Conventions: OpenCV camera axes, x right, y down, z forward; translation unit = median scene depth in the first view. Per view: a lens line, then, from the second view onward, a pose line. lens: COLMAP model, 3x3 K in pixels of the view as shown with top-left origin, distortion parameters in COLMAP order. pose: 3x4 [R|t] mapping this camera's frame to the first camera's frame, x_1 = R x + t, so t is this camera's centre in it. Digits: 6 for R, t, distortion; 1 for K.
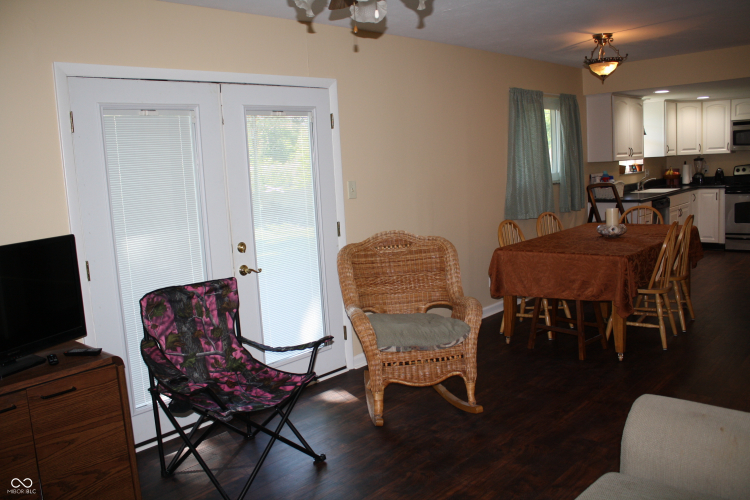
lens RADIAL K [[636.9, 0, 377.5], [0, 636.9, 243.2], [0, 0, 1]] dist [-0.155095, 0.125830]
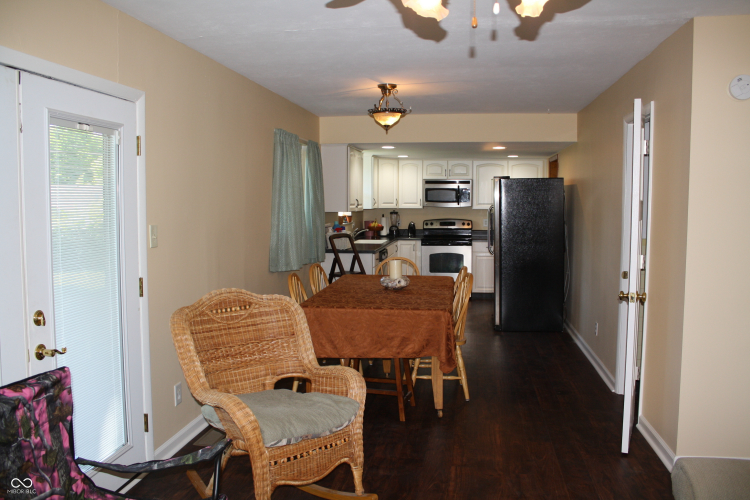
lens RADIAL K [[636.9, 0, 387.6], [0, 636.9, 244.9], [0, 0, 1]] dist [-0.155095, 0.125830]
pose [[0.823157, 0.019037, 0.567494, -0.299344], [0.022540, 0.997555, -0.066158, -0.020625], [-0.567366, 0.067250, 0.820715, 0.270242]]
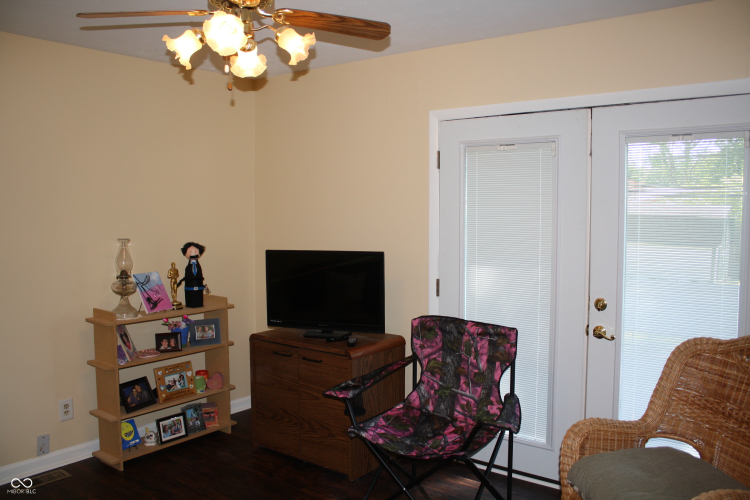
lens RADIAL K [[636.9, 0, 374.4], [0, 636.9, 247.9], [0, 0, 1]] dist [-0.155095, 0.125830]
pose [[0.062410, 0.118874, -0.990946, 0.603277], [-0.131338, 0.985225, 0.109916, -0.124600], [0.989371, 0.123290, 0.077100, 0.679417]]
